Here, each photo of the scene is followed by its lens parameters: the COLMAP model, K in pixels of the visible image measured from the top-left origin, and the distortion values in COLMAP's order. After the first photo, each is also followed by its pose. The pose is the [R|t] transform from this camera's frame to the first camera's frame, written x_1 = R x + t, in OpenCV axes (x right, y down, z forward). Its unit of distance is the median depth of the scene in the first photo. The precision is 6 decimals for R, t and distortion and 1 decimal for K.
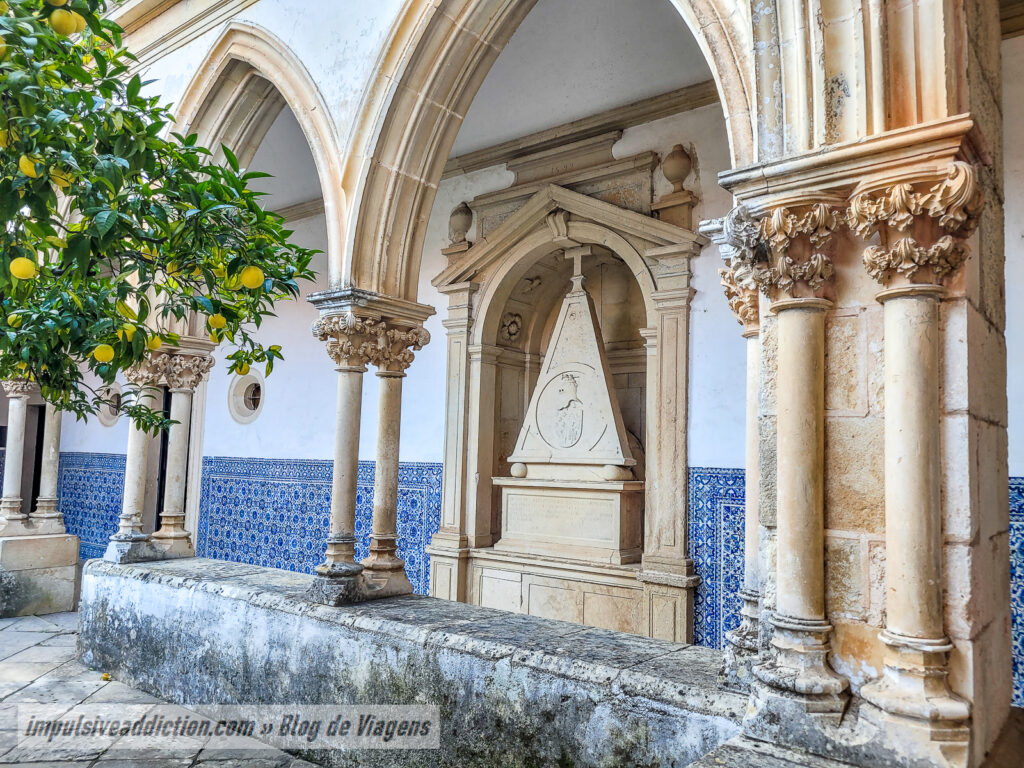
lens RADIAL K [[779.9, 0, 511.9], [0, 779.9, 383.7], [0, 0, 1]] dist [0.055231, -0.033051]
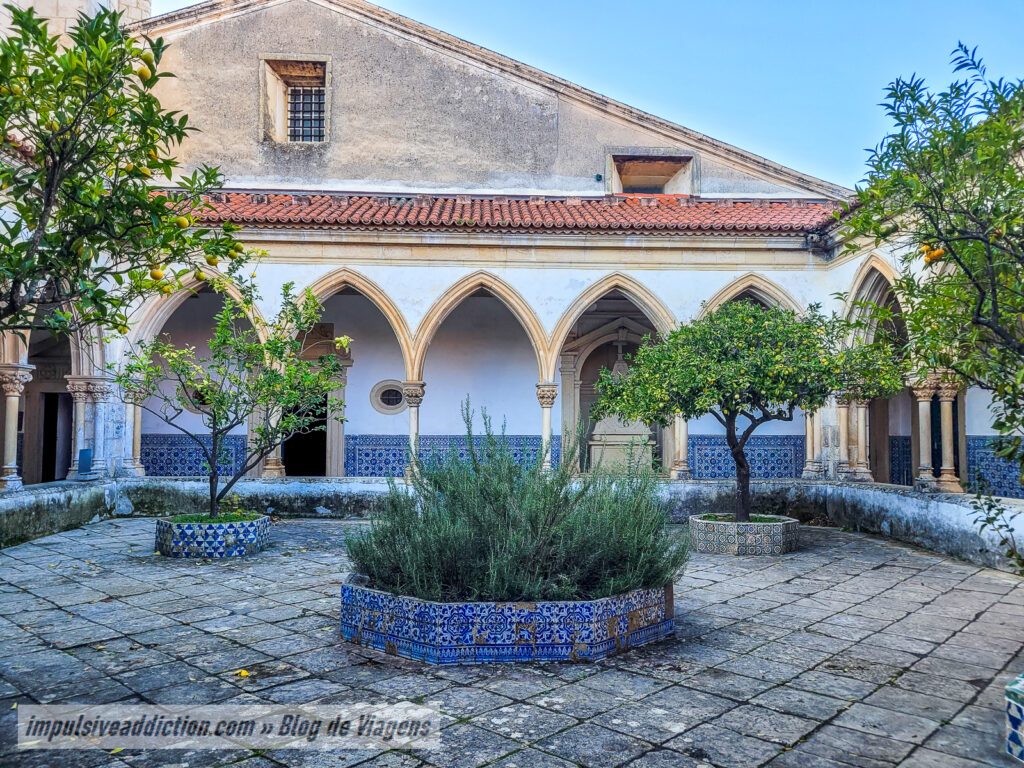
lens RADIAL K [[779.9, 0, 511.8], [0, 779.9, 385.2], [0, 0, 1]] dist [0.055231, -0.033051]
pose [[0.746586, 0.016213, 0.665091, -1.755643], [-0.049328, 0.998300, 0.031036, -0.103560], [-0.663458, -0.055979, 0.746117, -0.542838]]
